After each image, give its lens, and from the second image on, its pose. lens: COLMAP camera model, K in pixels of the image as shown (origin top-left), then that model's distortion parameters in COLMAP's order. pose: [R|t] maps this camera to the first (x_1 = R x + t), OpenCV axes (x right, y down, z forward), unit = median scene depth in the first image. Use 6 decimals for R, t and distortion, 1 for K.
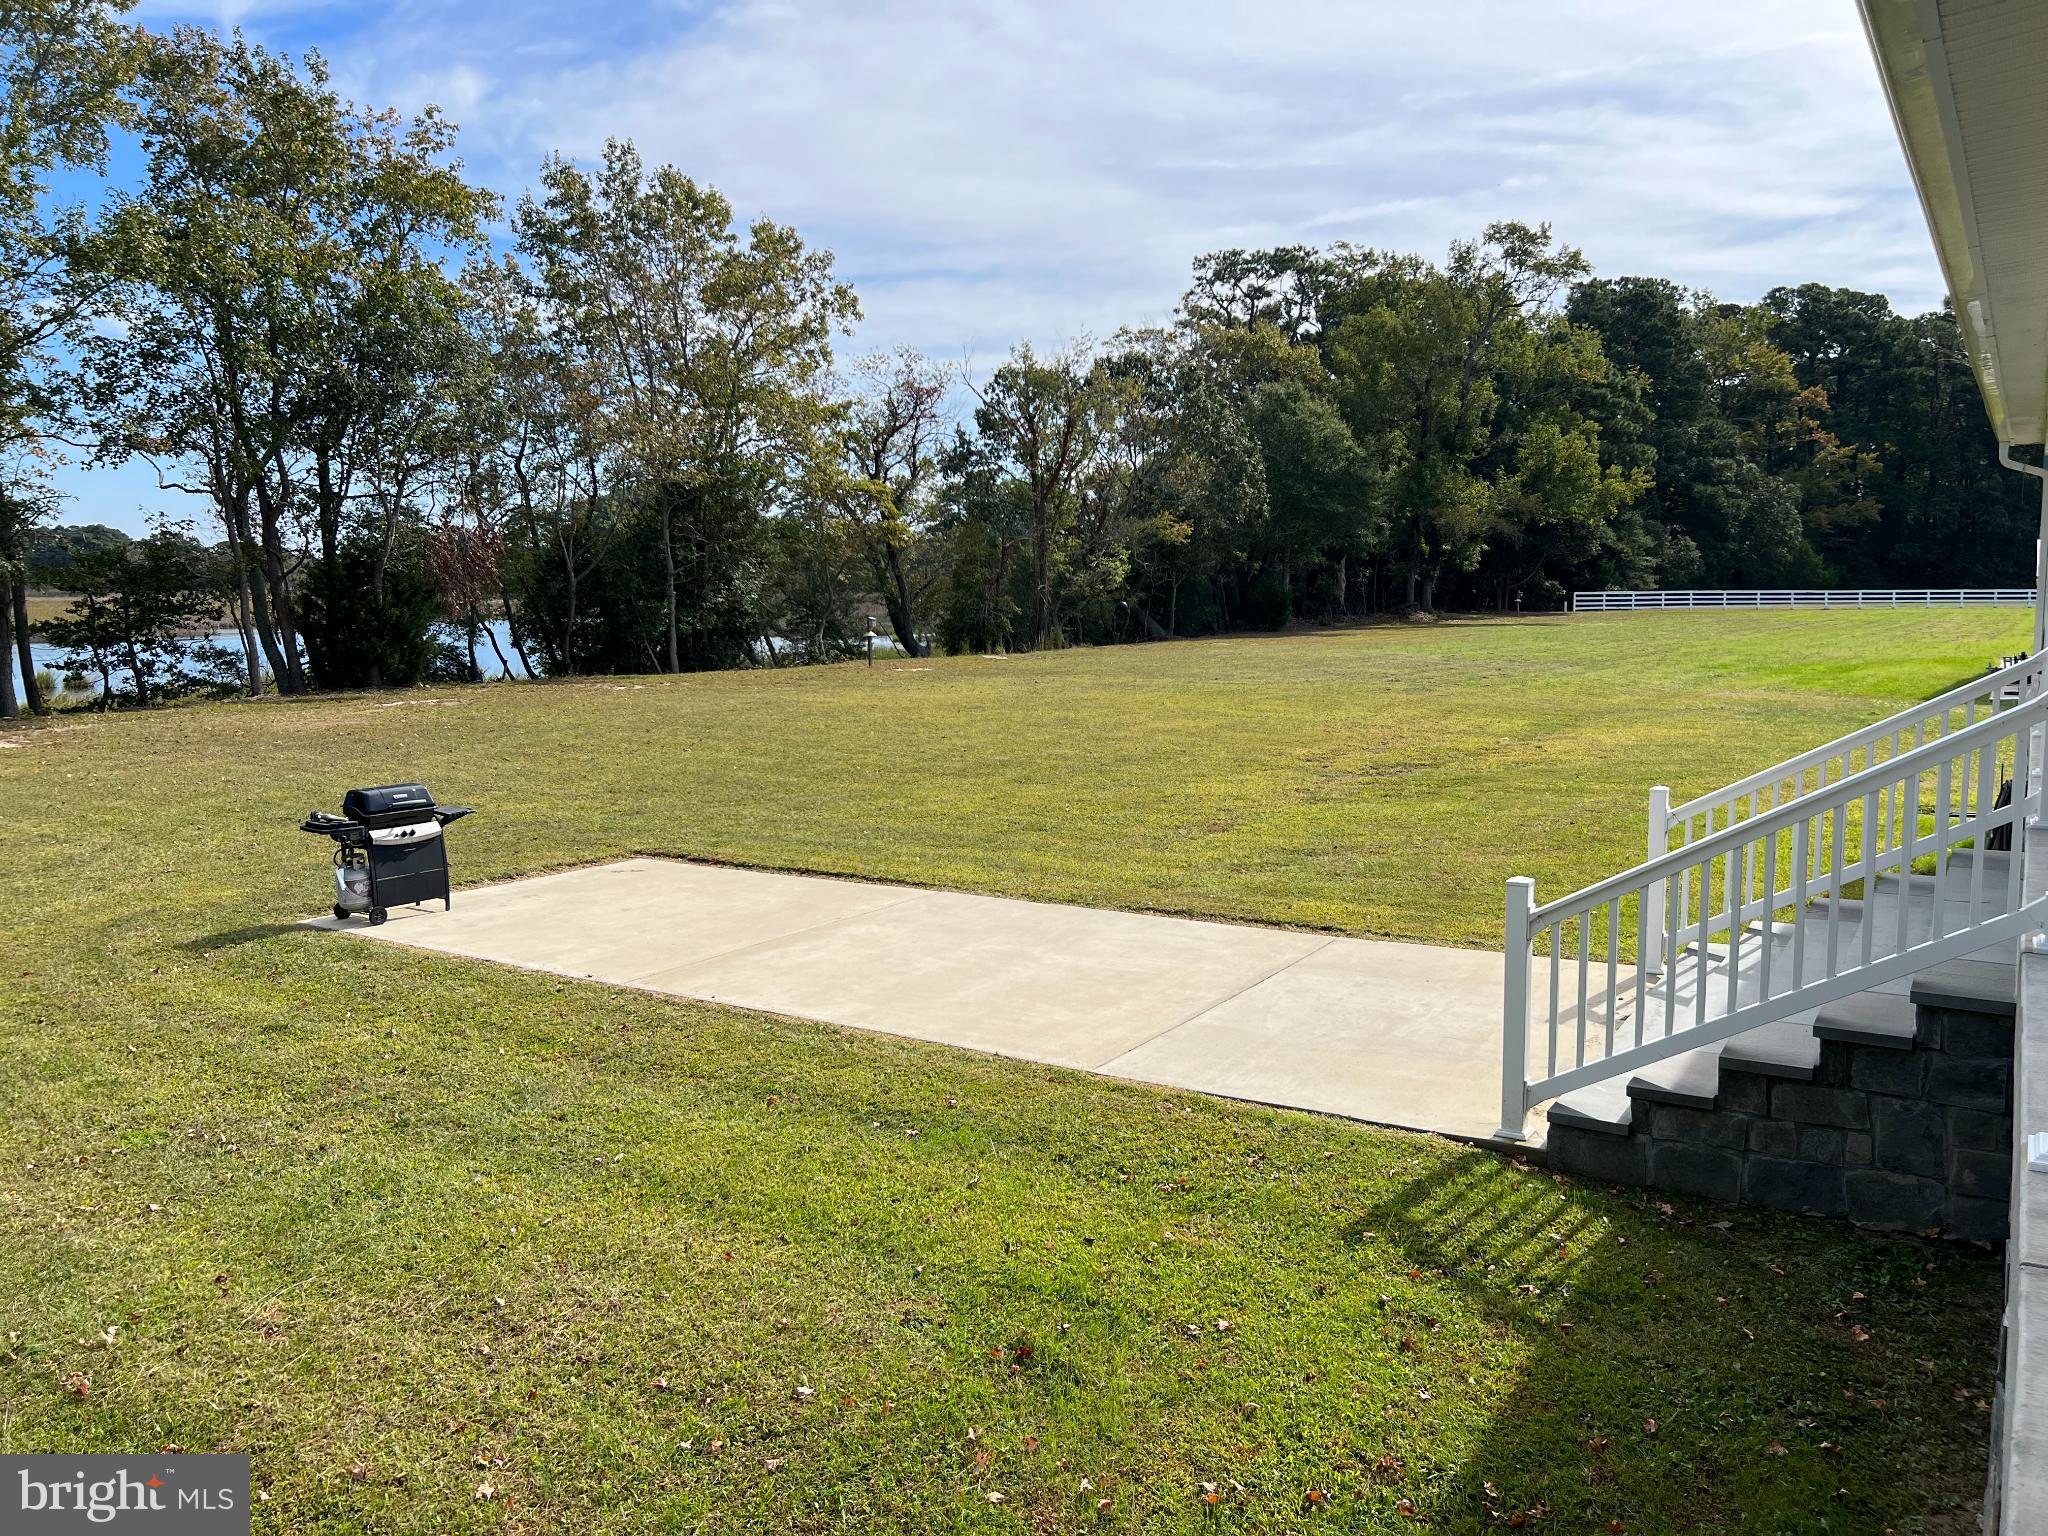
lens RADIAL K [[1530.6, 0, 1024.0], [0, 1530.6, 768.0], [0, 0, 1]] dist [0.057213, -0.067988]
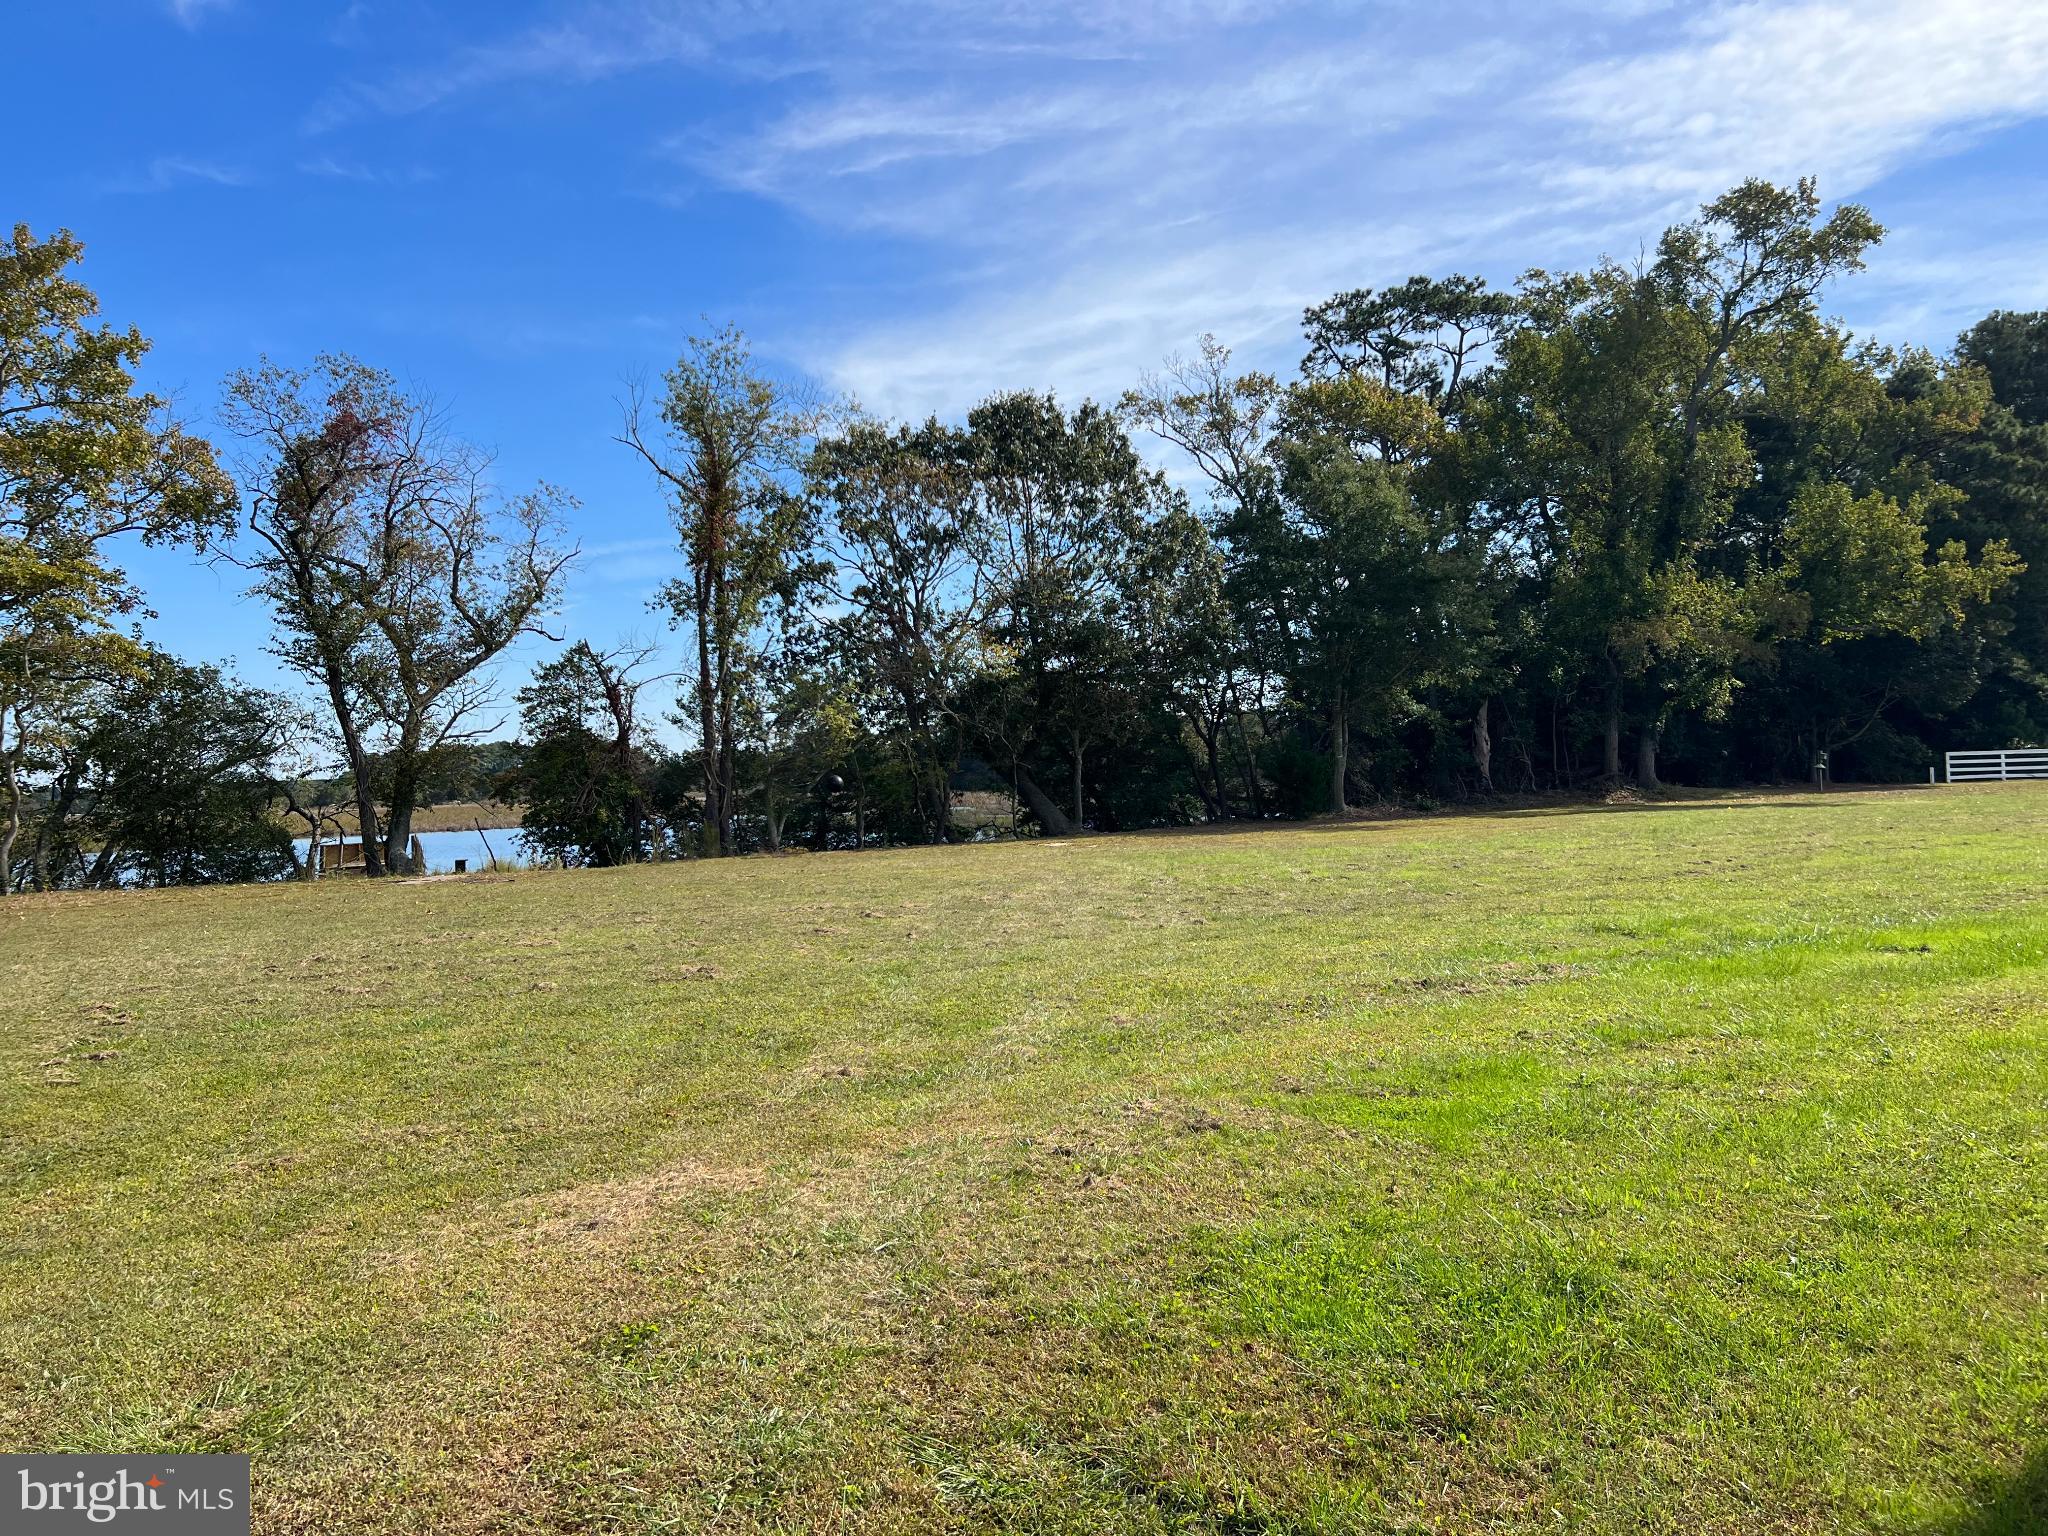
lens RADIAL K [[1483.7, 0, 1024.0], [0, 1483.7, 768.0], [0, 0, 1]] dist [0.126364, -0.174501]
pose [[0.950167, -0.020996, -0.311033, 0.215299], [-0.016354, 0.992999, -0.116989, -0.031656], [0.311311, 0.116246, 0.943171, 0.329047]]
